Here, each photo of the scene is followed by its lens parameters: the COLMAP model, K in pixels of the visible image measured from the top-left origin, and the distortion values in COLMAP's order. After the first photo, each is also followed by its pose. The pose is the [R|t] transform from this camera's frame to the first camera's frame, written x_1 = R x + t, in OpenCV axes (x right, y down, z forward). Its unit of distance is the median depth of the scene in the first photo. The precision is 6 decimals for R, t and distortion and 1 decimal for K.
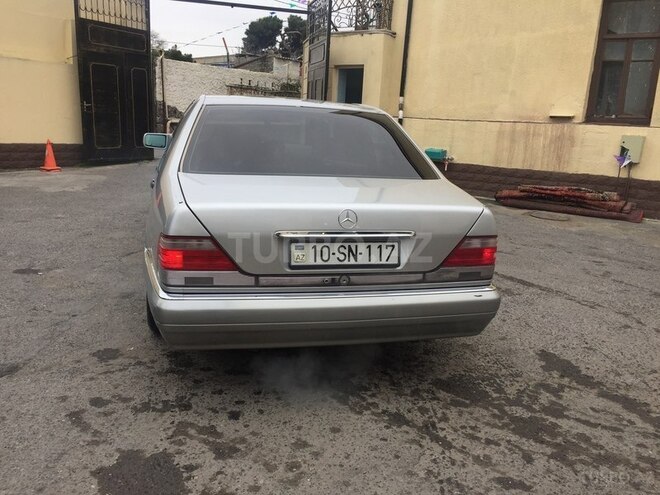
lens RADIAL K [[562.5, 0, 331.7], [0, 562.5, 248.0], [0, 0, 1]] dist [0.080663, -0.103623]
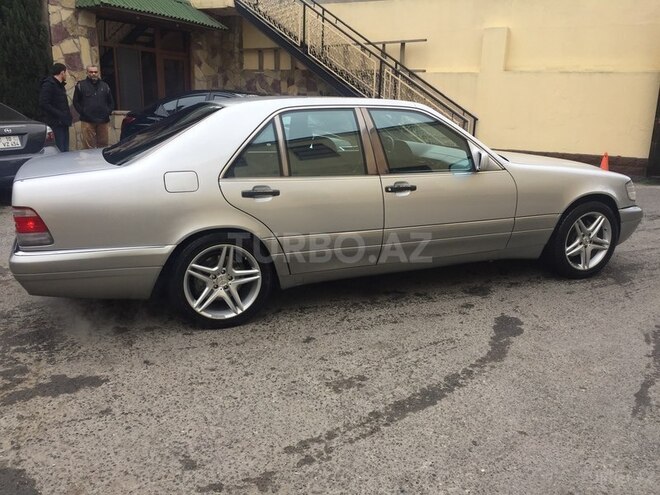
lens RADIAL K [[562.5, 0, 331.7], [0, 562.5, 248.0], [0, 0, 1]] dist [0.080663, -0.103623]
pose [[0.139094, 0.203646, -0.969114, 0.463666], [-0.240527, 0.956269, 0.166424, -0.088198], [0.960625, 0.209950, 0.181993, 0.437496]]
